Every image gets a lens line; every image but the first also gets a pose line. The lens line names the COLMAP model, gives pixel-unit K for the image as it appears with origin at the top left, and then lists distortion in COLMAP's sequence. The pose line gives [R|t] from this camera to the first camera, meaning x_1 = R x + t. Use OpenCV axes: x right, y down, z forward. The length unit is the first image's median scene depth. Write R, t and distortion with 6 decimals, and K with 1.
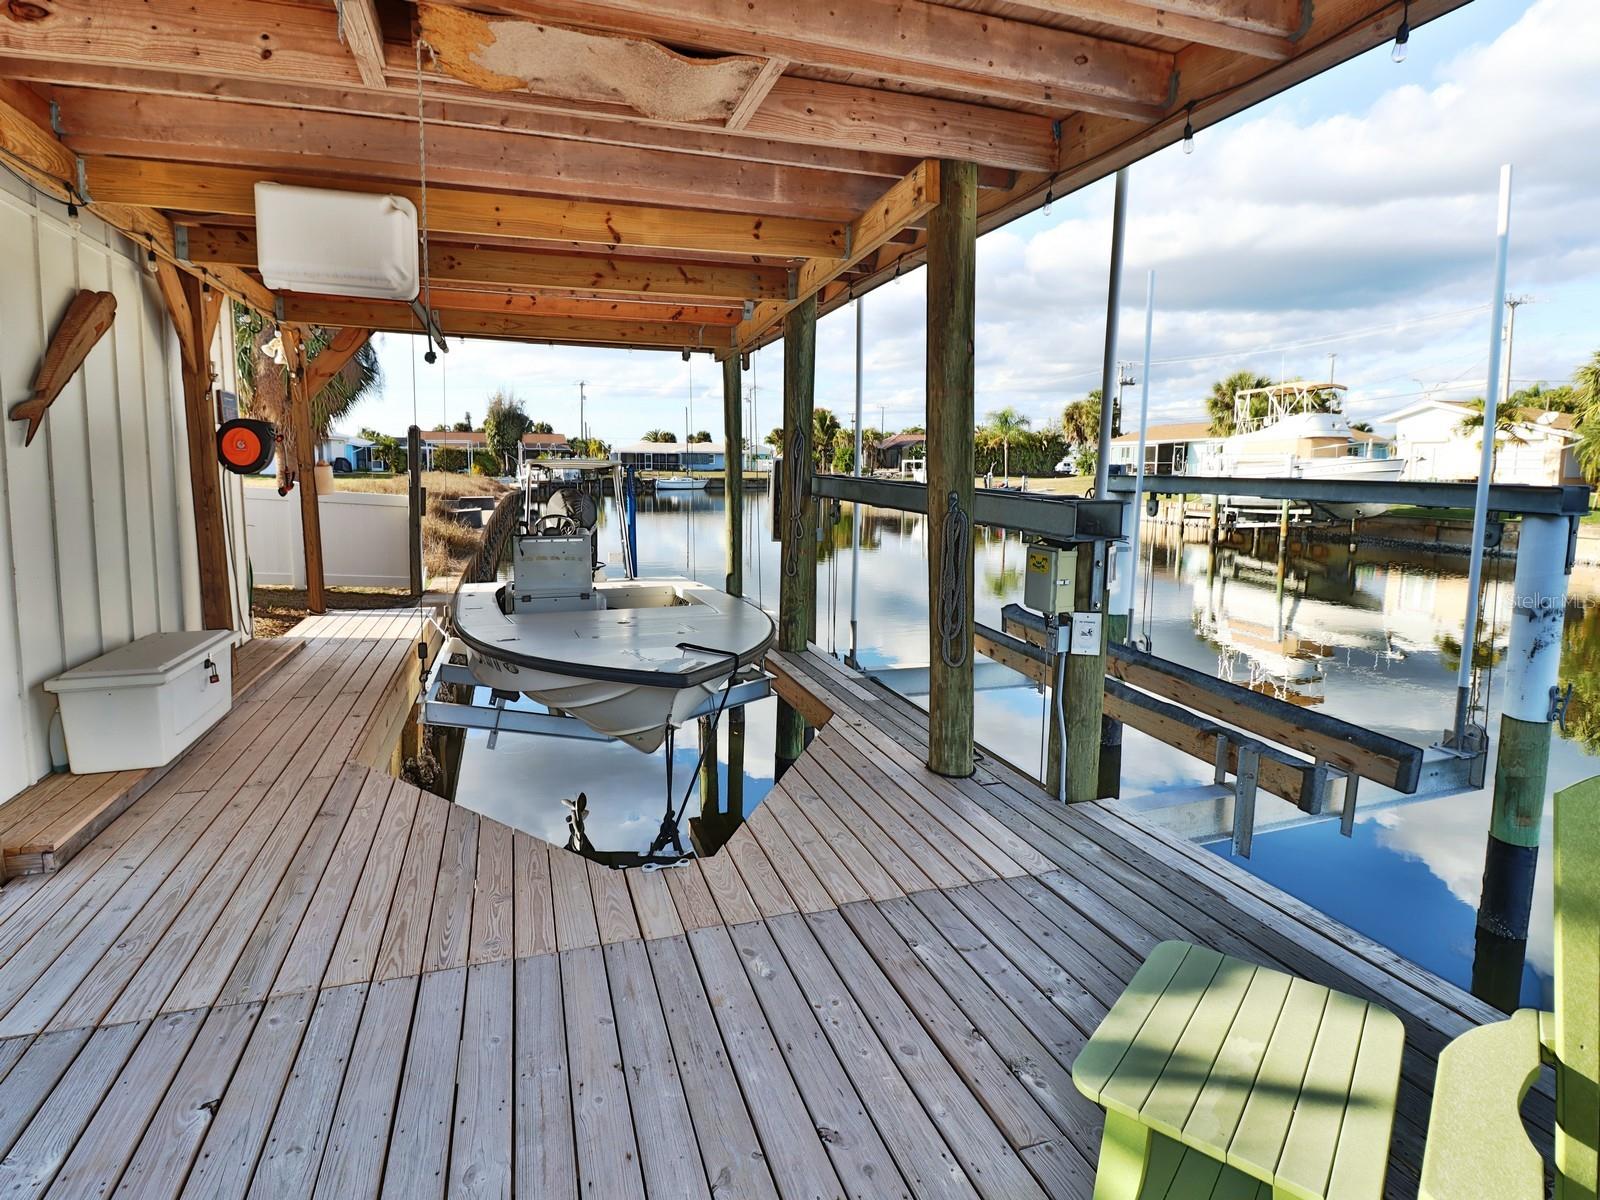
lens RADIAL K [[829.1, 0, 807.4], [0, 829.1, 565.3], [0, 0, 1]] dist [0.002619, -0.006772]
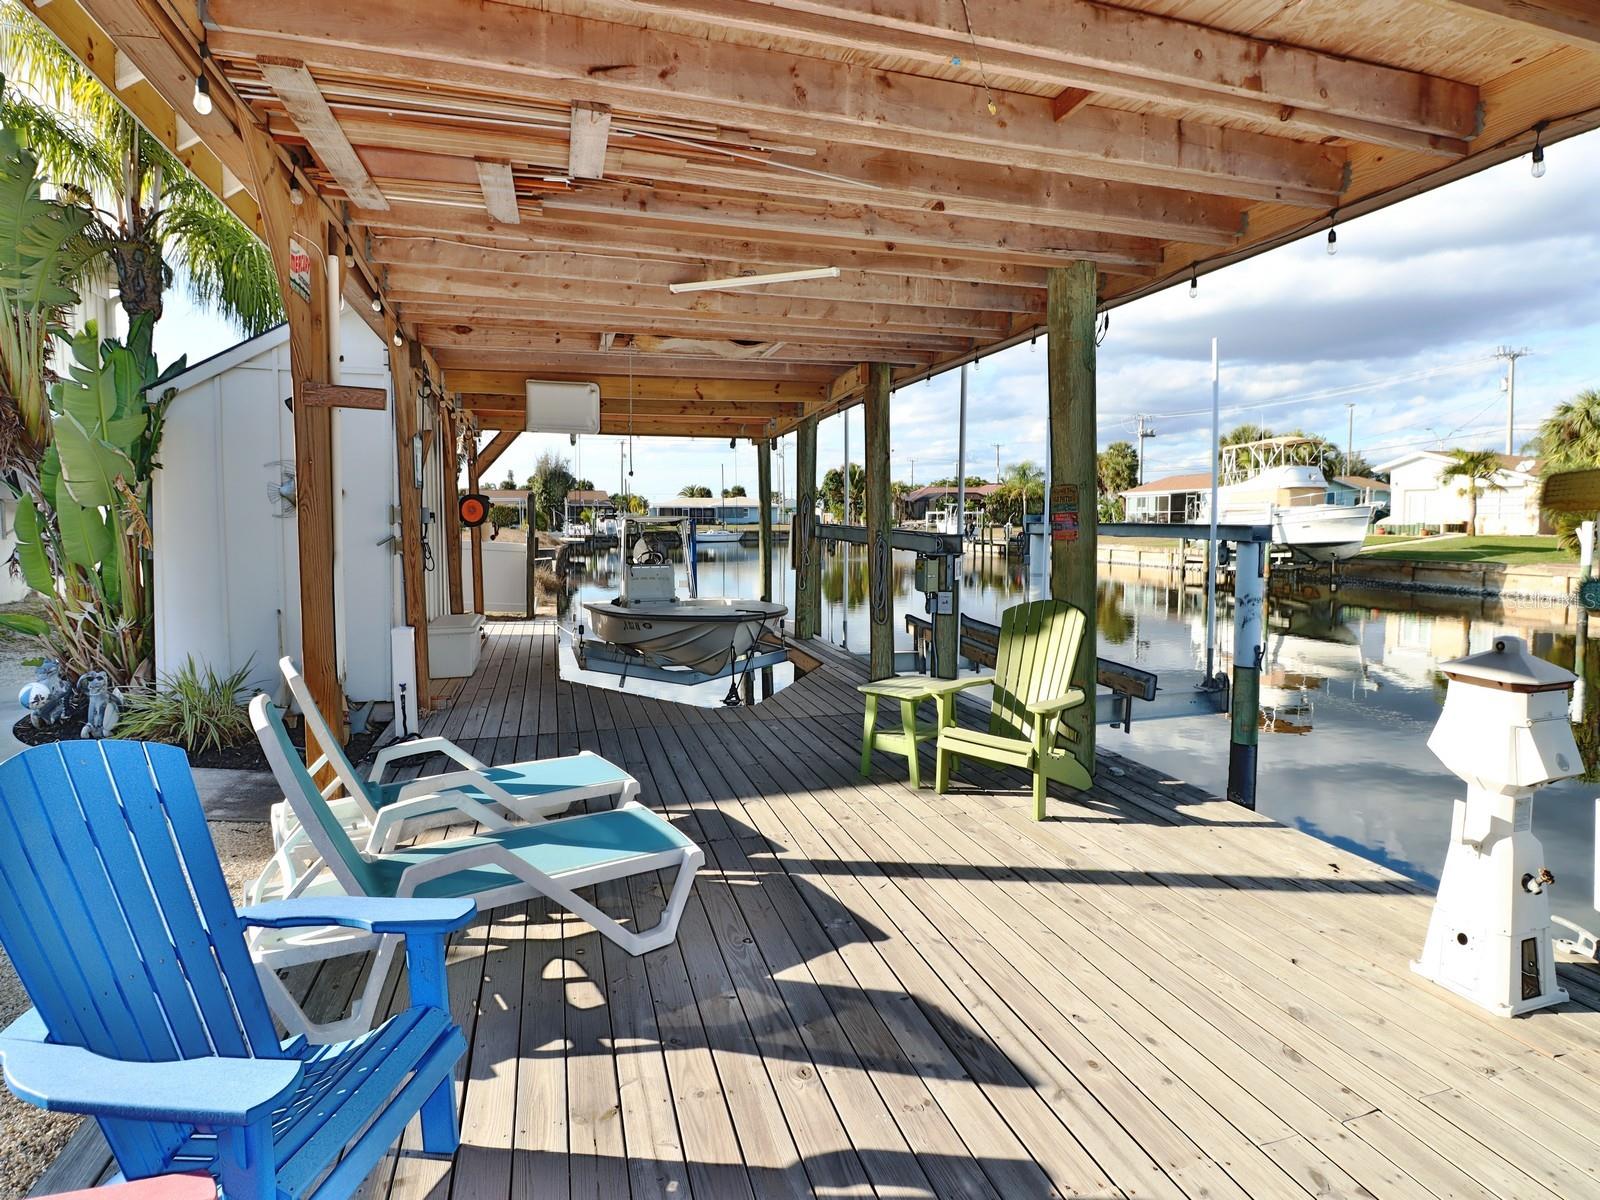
lens RADIAL K [[829.1, 0, 807.4], [0, 829.1, 565.3], [0, 0, 1]] dist [0.002619, -0.006772]
pose [[0.999145, -0.008512, -0.040462, 0.011195], [0.005946, 0.997989, -0.063113, 0.013922], [0.040918, 0.062819, 0.997186, -0.114449]]
